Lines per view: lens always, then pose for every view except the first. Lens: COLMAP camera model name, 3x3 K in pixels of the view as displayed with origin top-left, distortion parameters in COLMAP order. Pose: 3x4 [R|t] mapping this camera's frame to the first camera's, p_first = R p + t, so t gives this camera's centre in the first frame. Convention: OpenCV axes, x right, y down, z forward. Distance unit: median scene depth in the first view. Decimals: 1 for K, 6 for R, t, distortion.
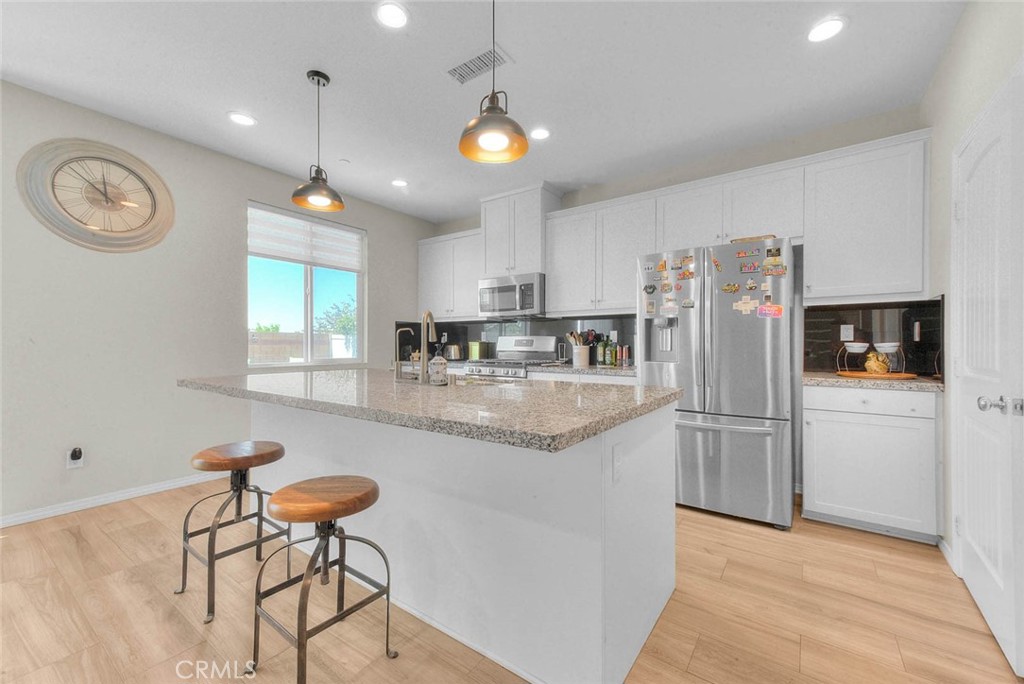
lens RADIAL K [[400.3, 0, 520.7], [0, 400.3, 344.0], [0, 0, 1]] dist [0.014010, -0.000142]
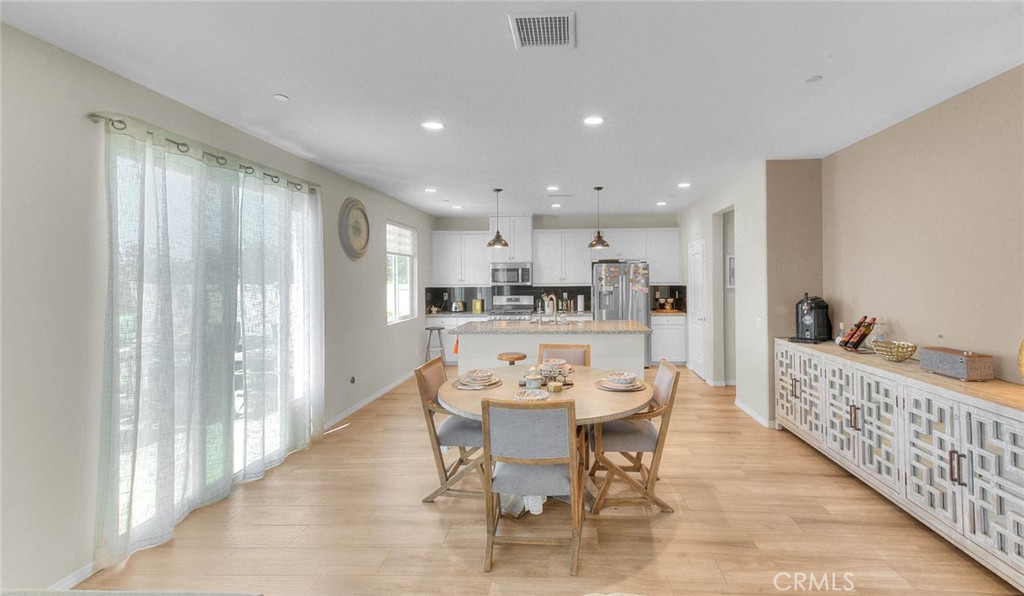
lens RADIAL K [[409.7, 0, 567.7], [0, 409.7, 275.9], [0, 0, 1]] dist [0.000975, 0.000043]
pose [[0.827131, -0.003207, 0.562000, -0.923933], [0.006582, 0.999970, -0.003981, -0.113667], [-0.561971, 0.006992, 0.827127, -0.684732]]
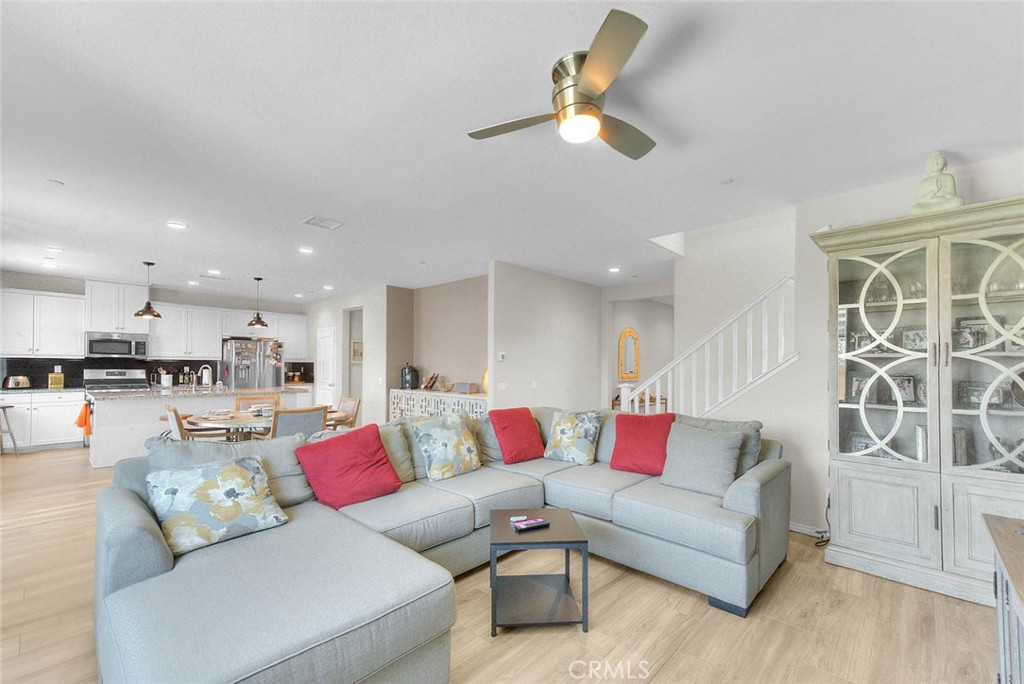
lens RADIAL K [[395.1, 0, 510.0], [0, 395.1, 362.3], [0, 0, 1]] dist [-0.000487, -0.000108]
pose [[0.115746, 0.009681, 0.993232, -1.599341], [-0.010956, 0.999904, -0.008470, -0.060339], [-0.993218, -0.009901, 0.115841, -0.845937]]
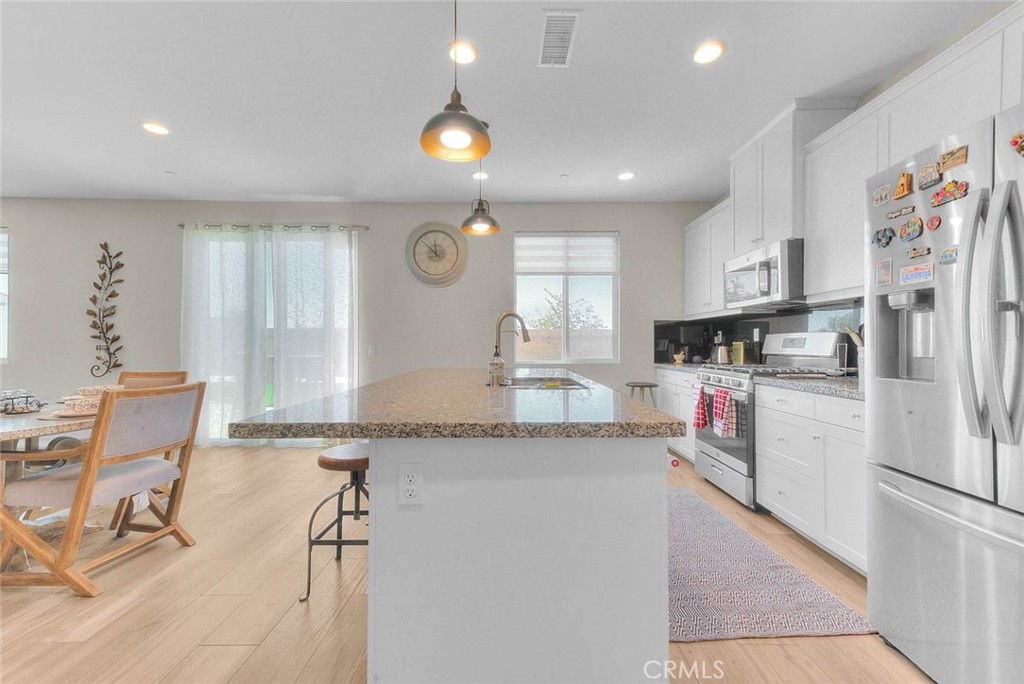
lens RADIAL K [[418.0, 0, 521.4], [0, 418.0, 344.9], [0, 0, 1]] dist [0.019298, 0.000000]
pose [[0.581747, -0.003130, -0.813364, 0.382322], [0.002989, 0.999994, -0.001710, 0.000847], [0.813364, -0.001436, 0.581753, 0.232412]]
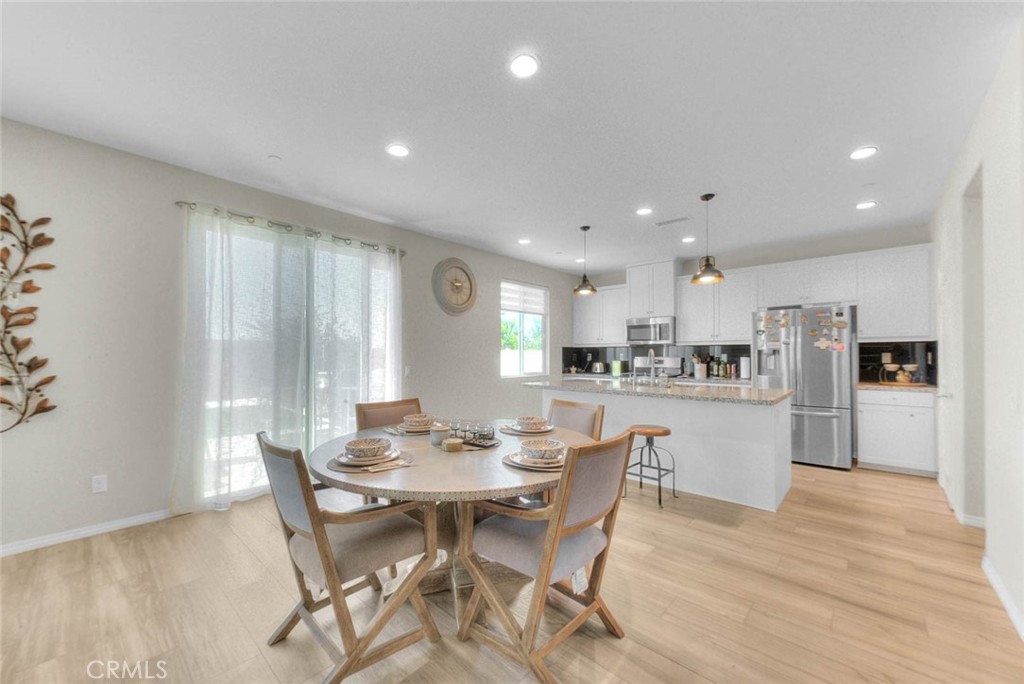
lens RADIAL K [[392.3, 0, 528.4], [0, 392.3, 349.7], [0, 0, 1]] dist [0.000102, 0.000035]
pose [[0.995602, -0.002830, -0.093641, -0.382438], [0.001766, 0.999933, -0.011443, -0.036501], [0.093667, 0.011227, 0.995540, -0.565567]]
